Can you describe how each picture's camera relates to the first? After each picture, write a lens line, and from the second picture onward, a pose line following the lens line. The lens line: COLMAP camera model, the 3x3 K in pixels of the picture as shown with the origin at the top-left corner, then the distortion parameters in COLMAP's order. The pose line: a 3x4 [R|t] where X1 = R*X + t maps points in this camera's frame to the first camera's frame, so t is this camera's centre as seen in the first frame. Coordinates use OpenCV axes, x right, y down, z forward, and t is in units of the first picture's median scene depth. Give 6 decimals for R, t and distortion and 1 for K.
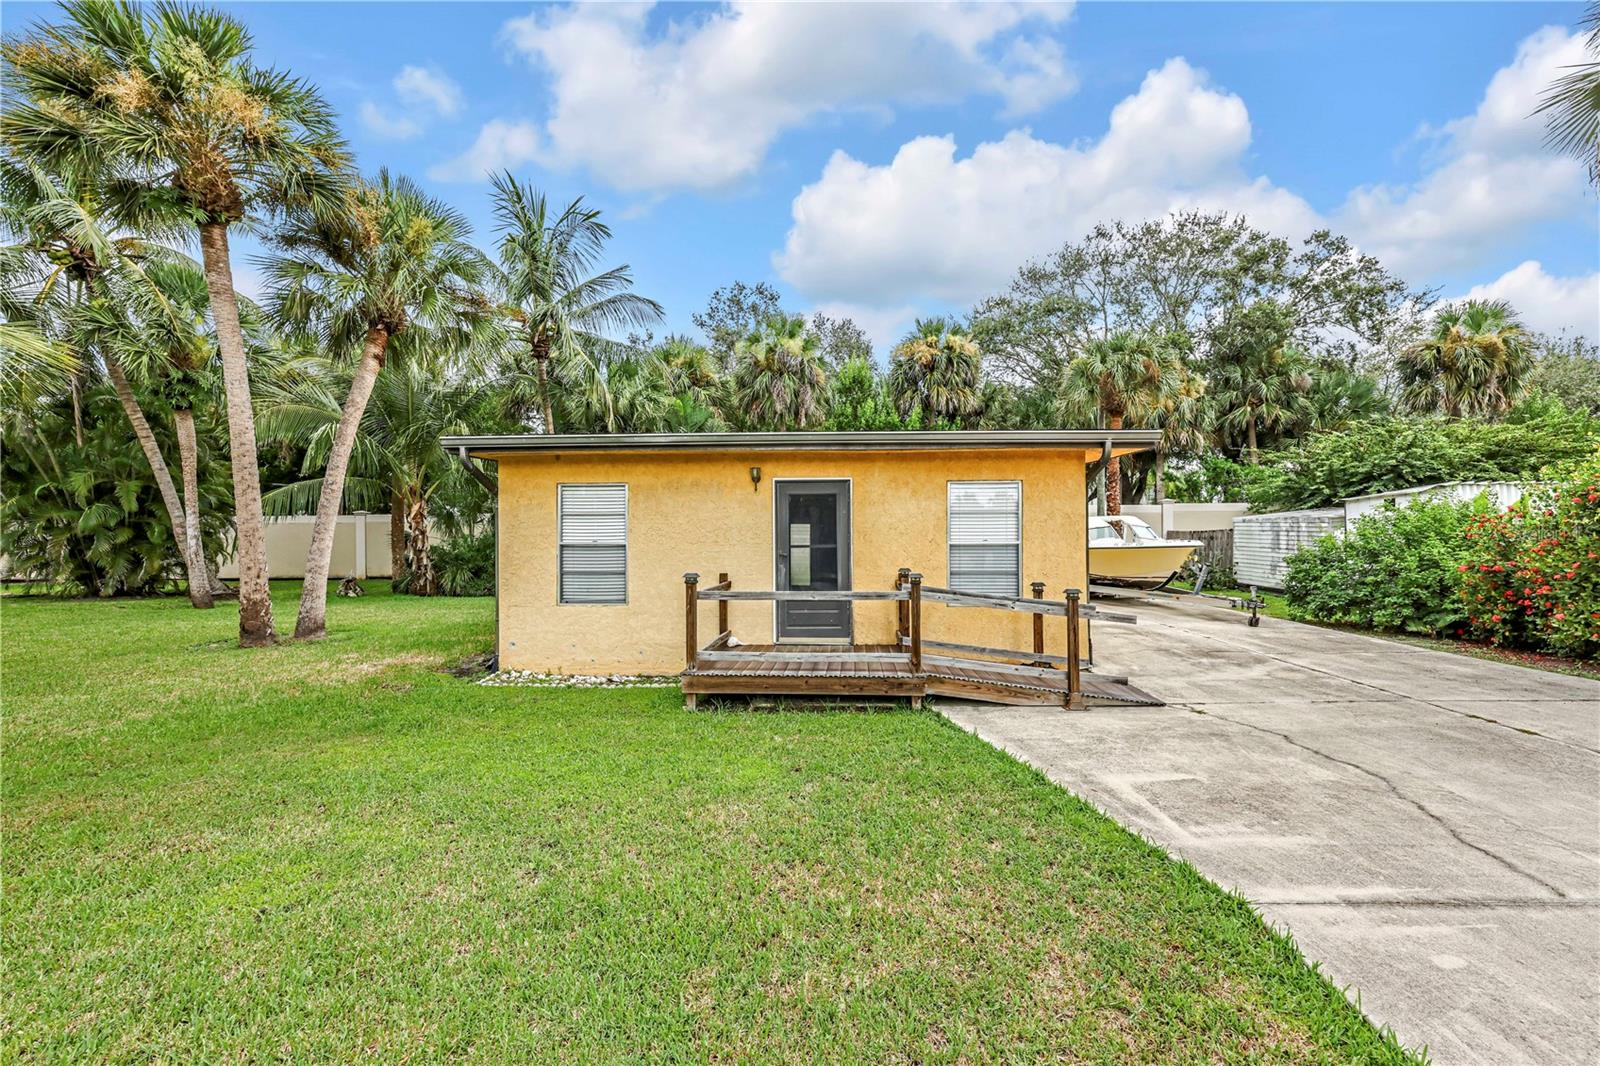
lens RADIAL K [[653.1, 0, 801.4], [0, 653.1, 537.4], [0, 0, 1]] dist [-0.000195, -0.000078]
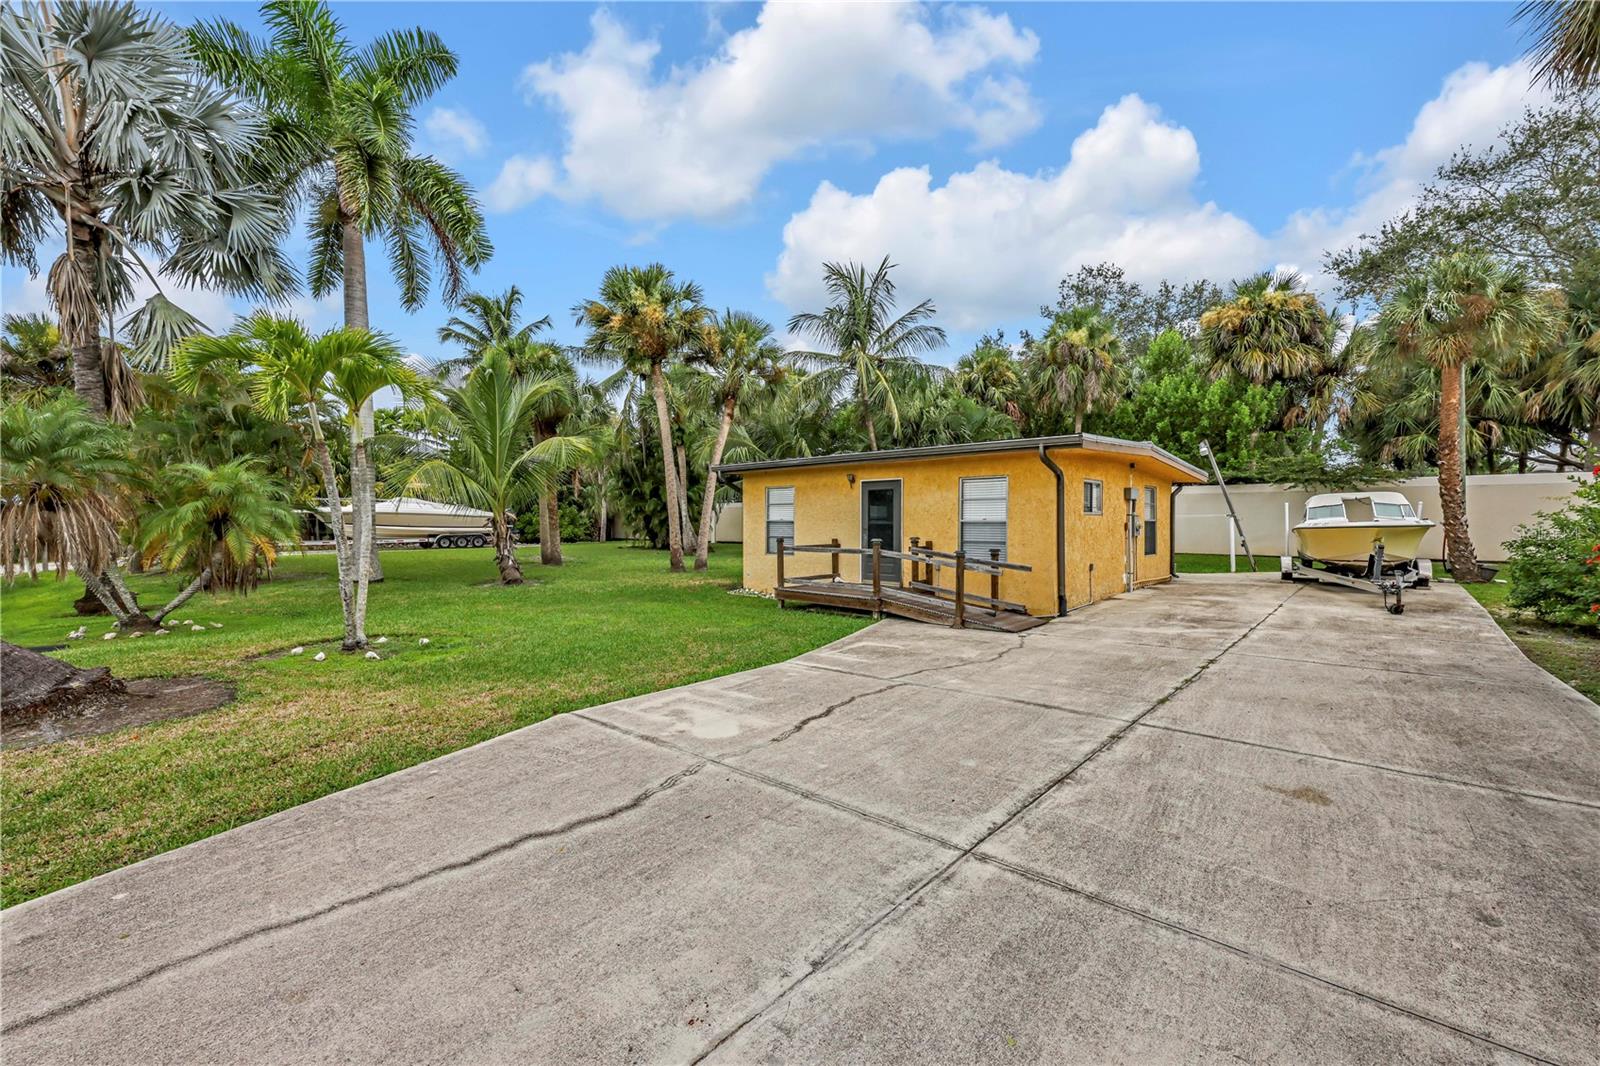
lens RADIAL K [[653.1, 0, 801.4], [0, 653.1, 537.4], [0, 0, 1]] dist [-0.000195, -0.000078]
pose [[0.767269, 0.020105, -0.641010, 0.873085], [0.002923, 0.999388, 0.034845, -0.006564], [0.641318, -0.028609, 0.766741, -0.328332]]
